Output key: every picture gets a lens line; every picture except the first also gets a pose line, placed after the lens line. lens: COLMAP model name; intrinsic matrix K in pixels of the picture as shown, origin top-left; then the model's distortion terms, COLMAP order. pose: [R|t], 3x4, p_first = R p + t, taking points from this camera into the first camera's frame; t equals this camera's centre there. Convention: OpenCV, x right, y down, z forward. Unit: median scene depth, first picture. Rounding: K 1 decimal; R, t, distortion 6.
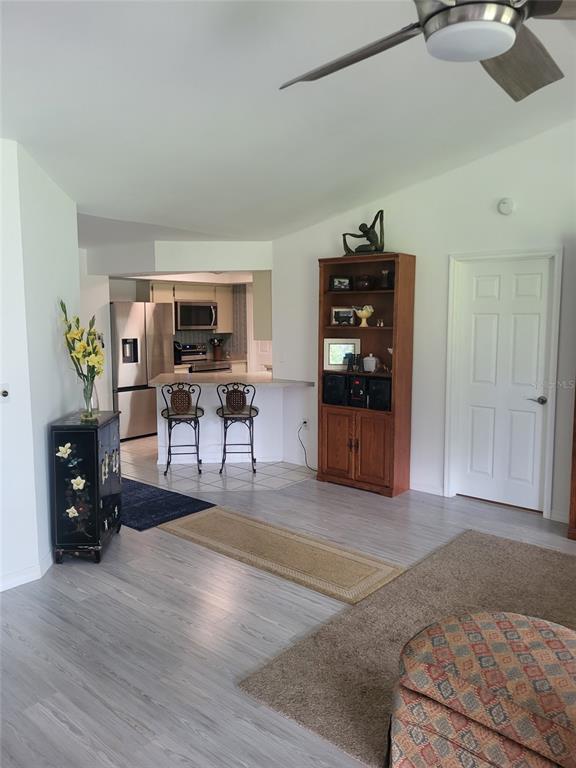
lens RADIAL K [[592.9, 0, 290.1], [0, 592.9, 382.8], [0, 0, 1]] dist [0.057573, -0.045702]
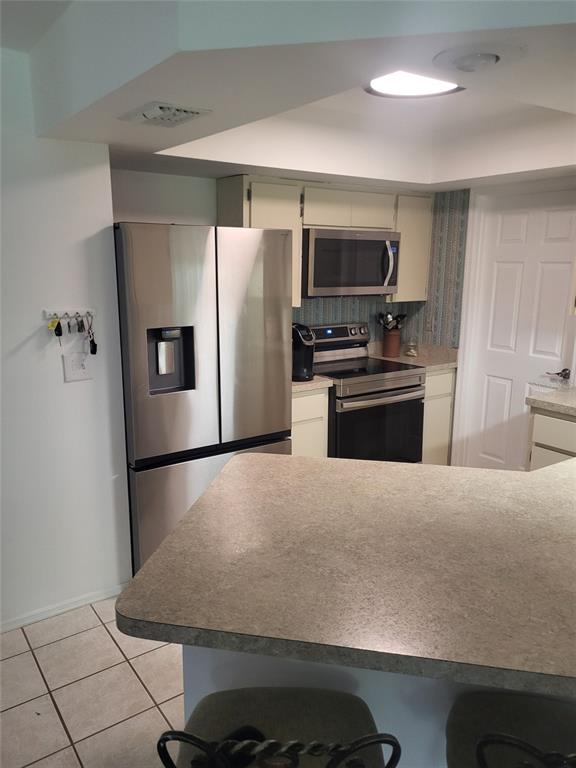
lens RADIAL K [[592.9, 0, 290.1], [0, 592.9, 382.8], [0, 0, 1]] dist [0.057573, -0.045702]
pose [[0.969779, 0.061095, -0.236212, -0.091953], [-0.038670, 0.994392, 0.098436, -0.065979], [0.240901, -0.086327, 0.966703, 0.553516]]
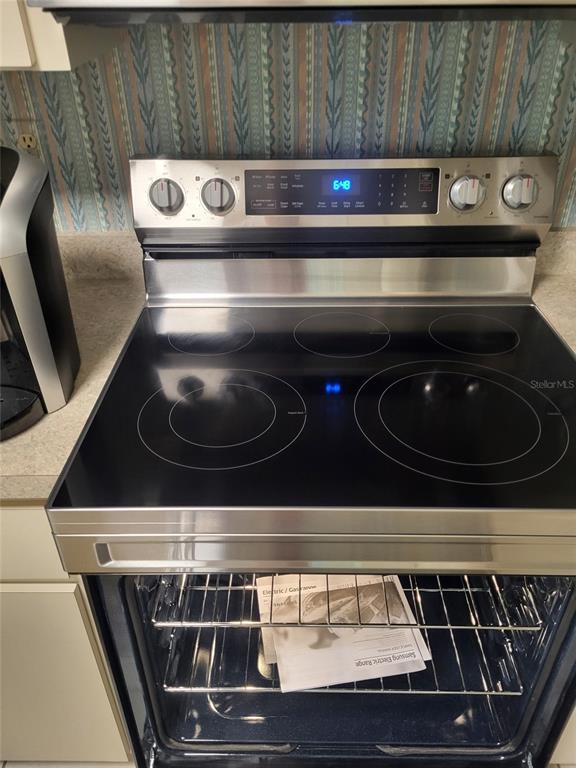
lens RADIAL K [[592.9, 0, 290.1], [0, 592.9, 382.8], [0, 0, 1]] dist [0.057573, -0.045702]
pose [[0.637422, 0.426435, -0.641753, -0.088405], [-0.082693, 0.865938, 0.493268, -0.084584], [0.766065, -0.261351, 0.587231, 0.923389]]
